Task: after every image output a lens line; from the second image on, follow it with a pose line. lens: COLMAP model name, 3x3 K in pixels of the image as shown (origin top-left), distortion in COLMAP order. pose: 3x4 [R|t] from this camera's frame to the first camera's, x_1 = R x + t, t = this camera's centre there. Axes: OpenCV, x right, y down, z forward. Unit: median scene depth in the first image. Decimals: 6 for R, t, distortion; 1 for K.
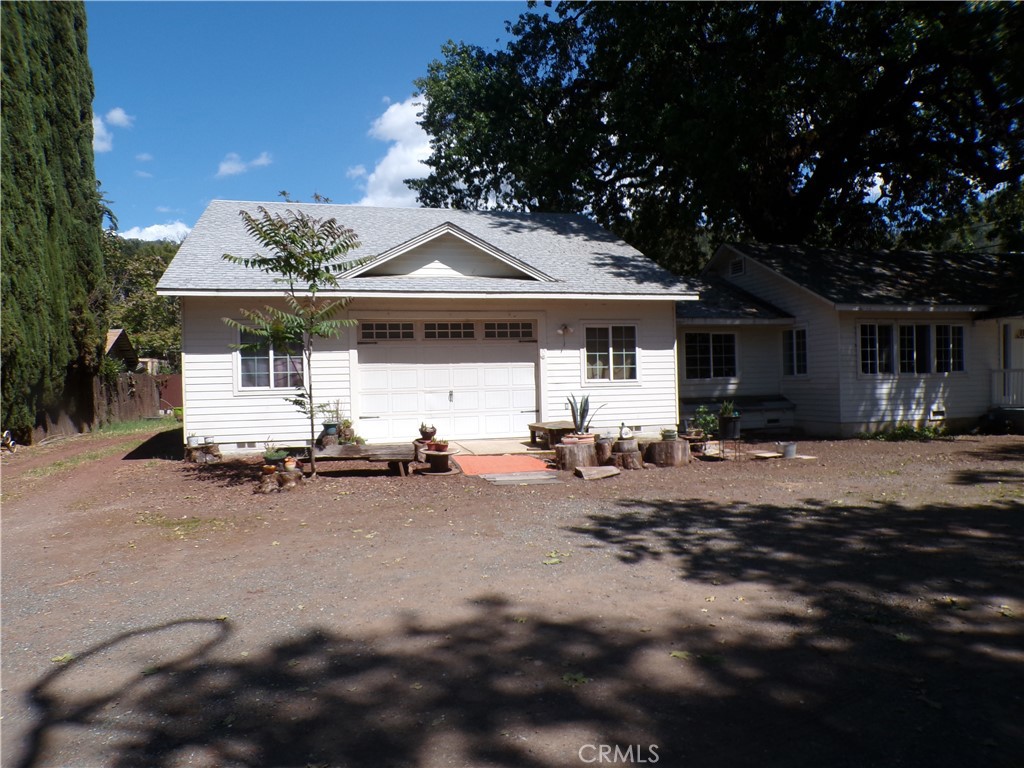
lens RADIAL K [[690.3, 0, 506.1], [0, 690.3, 387.3], [0, 0, 1]] dist [-0.048298, 0.026113]
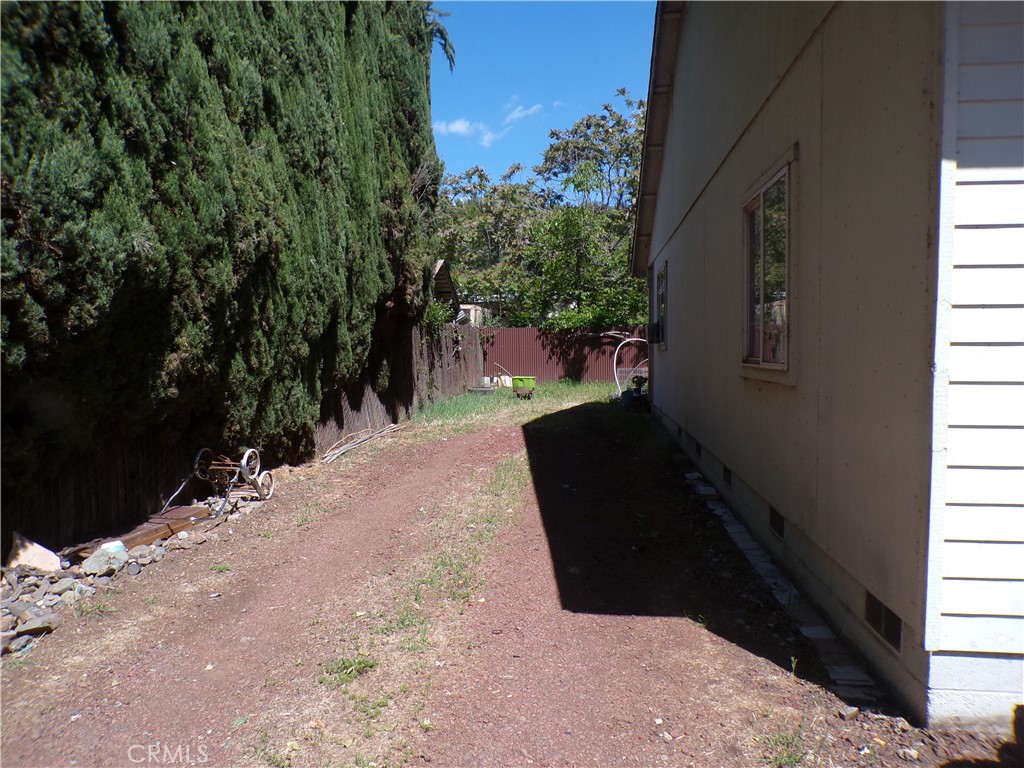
lens RADIAL K [[690.3, 0, 506.1], [0, 690.3, 387.3], [0, 0, 1]] dist [-0.048298, 0.026113]
pose [[0.929730, 0.039785, -0.366086, -0.352638], [-0.019006, 0.998006, 0.060193, -0.000409], [0.367751, -0.049006, 0.928632, 0.535122]]
